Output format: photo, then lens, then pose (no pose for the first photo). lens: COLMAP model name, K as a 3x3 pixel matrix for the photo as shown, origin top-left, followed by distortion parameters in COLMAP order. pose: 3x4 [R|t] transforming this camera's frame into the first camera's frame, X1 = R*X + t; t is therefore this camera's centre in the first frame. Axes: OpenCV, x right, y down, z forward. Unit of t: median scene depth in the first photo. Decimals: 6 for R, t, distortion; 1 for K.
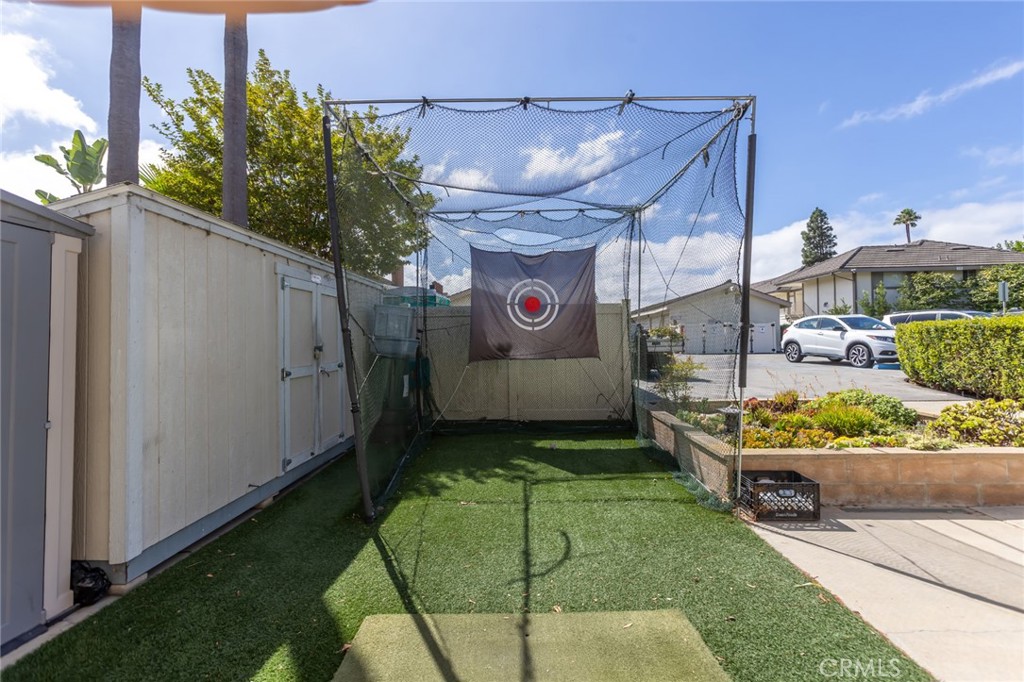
lens RADIAL K [[466.0, 0, 512.2], [0, 466.0, 336.7], [0, 0, 1]] dist [0.009806, 0.000312]
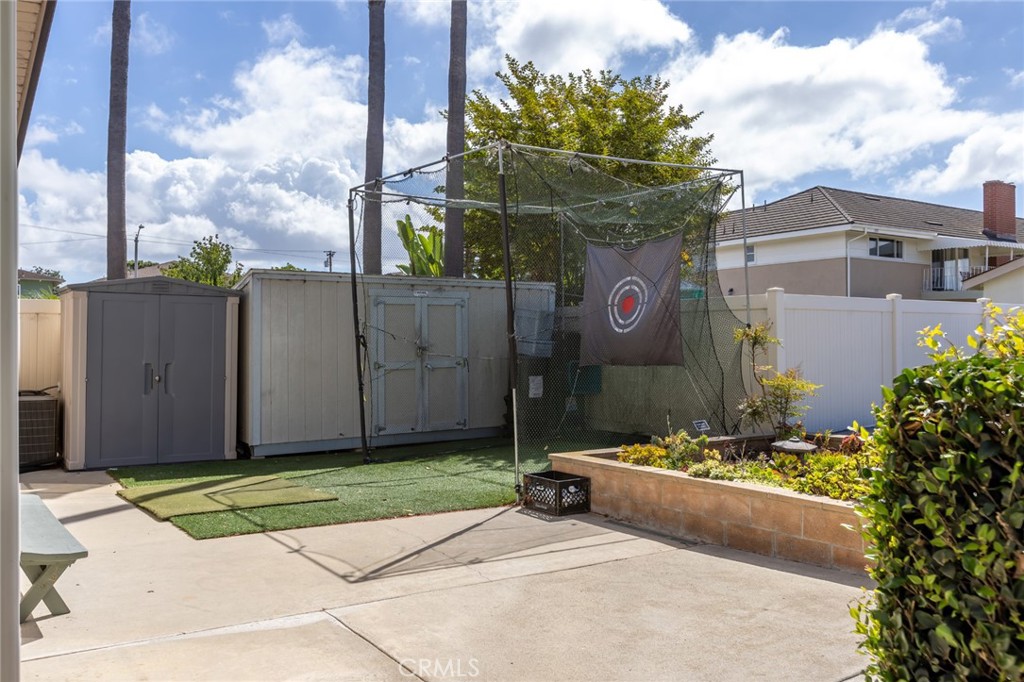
lens RADIAL K [[884.2, 0, 511.2], [0, 884.2, 339.0], [0, 0, 1]] dist [0.002460, 0.000582]
pose [[0.579059, 0.009787, -0.815227, 2.068589], [0.002083, 0.999907, 0.013483, -0.040069], [0.815283, -0.009505, 0.578985, -0.241758]]
